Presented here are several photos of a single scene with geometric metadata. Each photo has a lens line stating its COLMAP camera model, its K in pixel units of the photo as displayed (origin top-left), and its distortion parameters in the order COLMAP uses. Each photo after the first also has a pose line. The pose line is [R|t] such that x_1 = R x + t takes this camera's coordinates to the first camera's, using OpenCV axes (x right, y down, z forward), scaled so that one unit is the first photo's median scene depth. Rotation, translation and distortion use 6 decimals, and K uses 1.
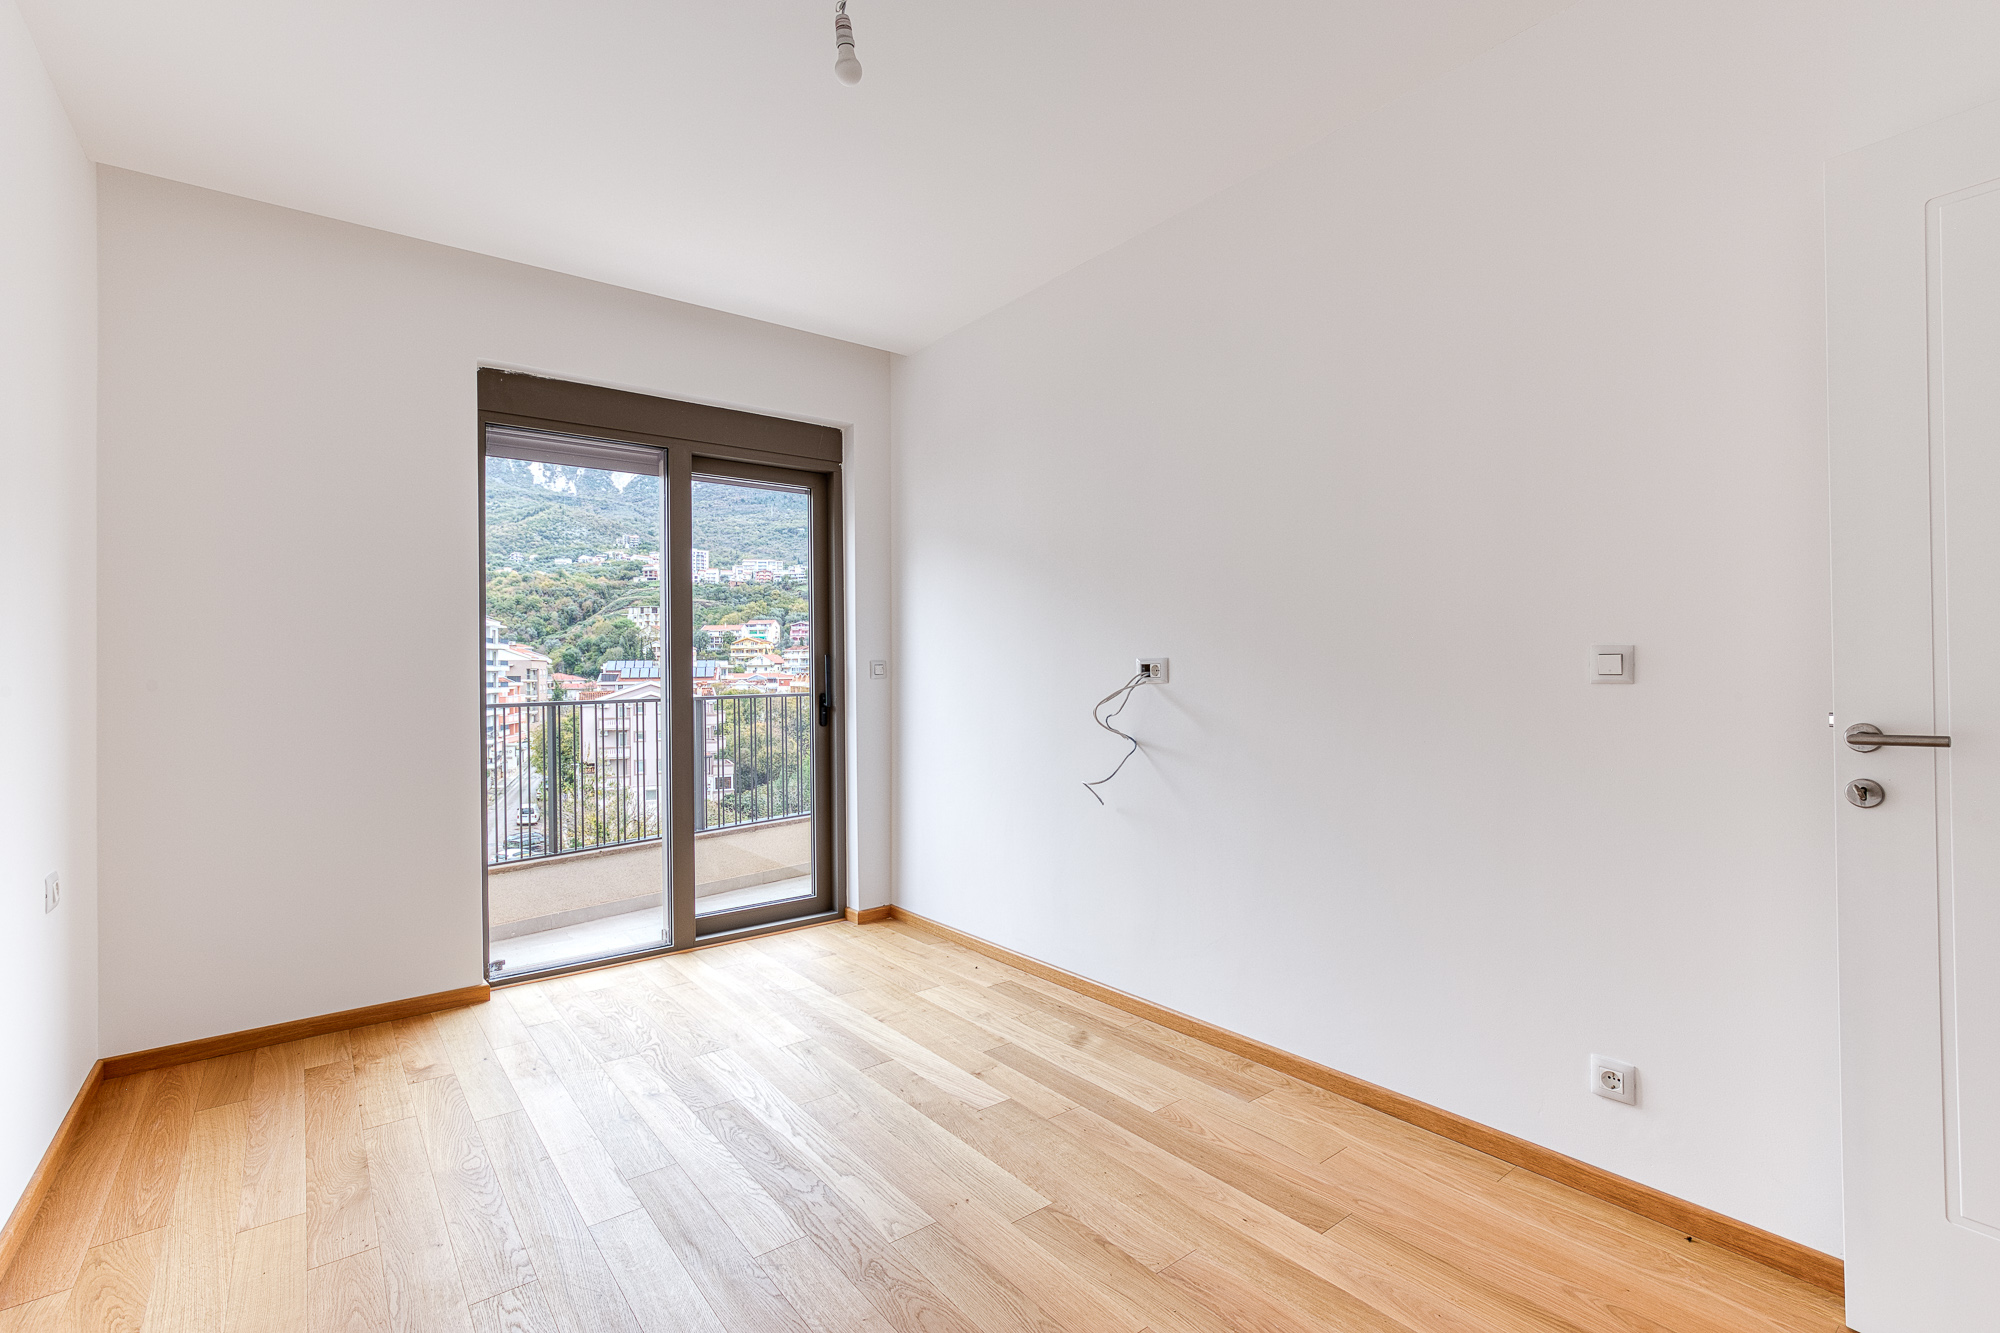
lens RADIAL K [[910.6, 0, 1012.4], [0, 910.6, 666.5], [0, 0, 1]] dist [-0.008258, 0.000688]
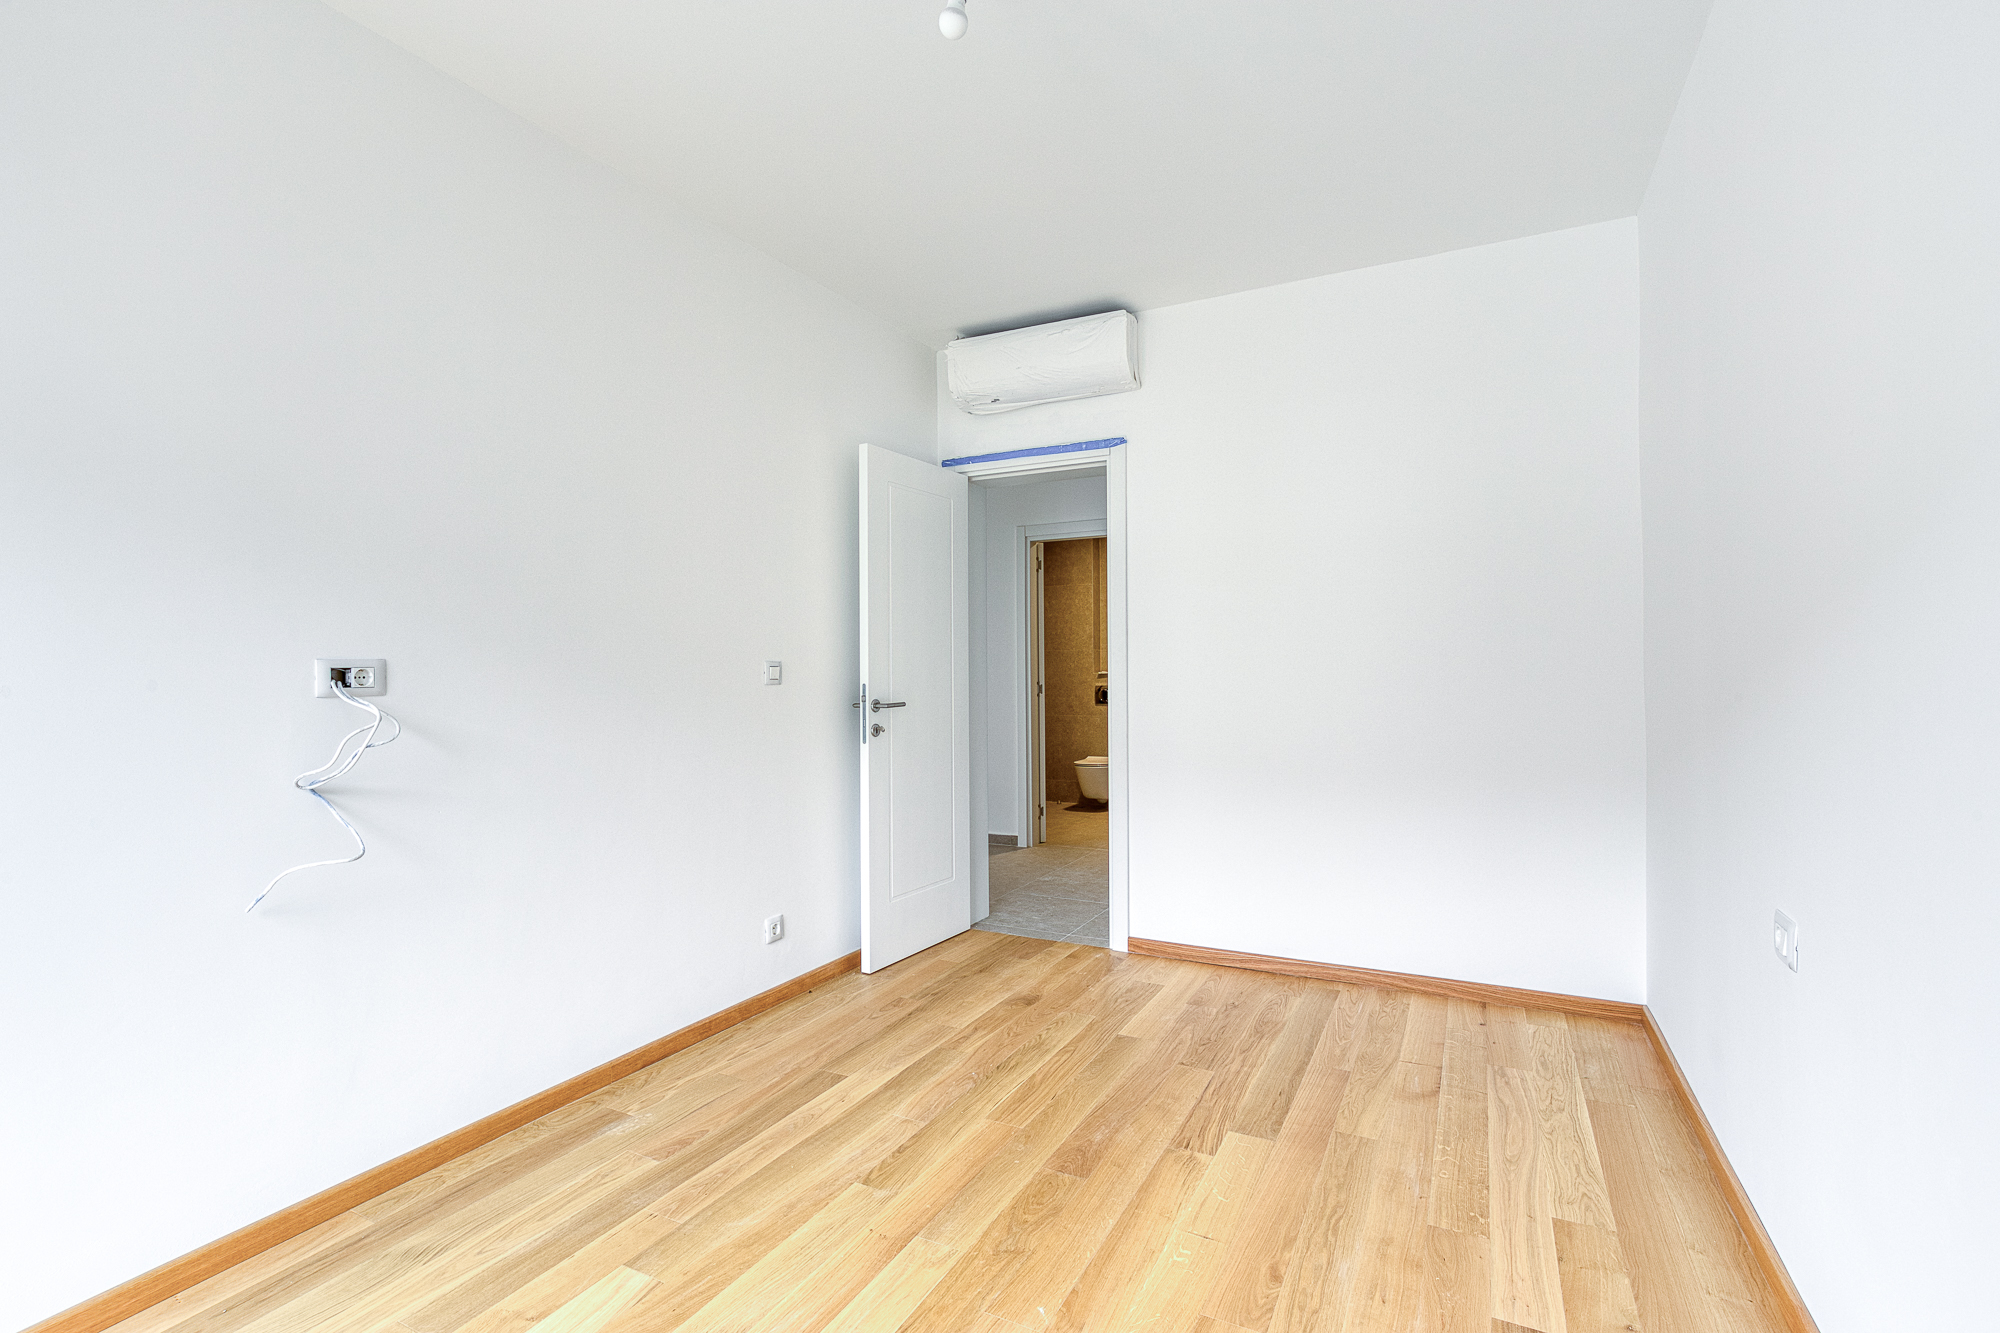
lens RADIAL K [[910.6, 0, 1012.4], [0, 910.6, 666.5], [0, 0, 1]] dist [-0.008258, 0.000688]
pose [[-0.411182, 0.020194, 0.911330, -0.985319], [0.009262, 0.999796, -0.017976, 0.019284], [-0.911506, 0.001049, -0.411285, 1.256878]]
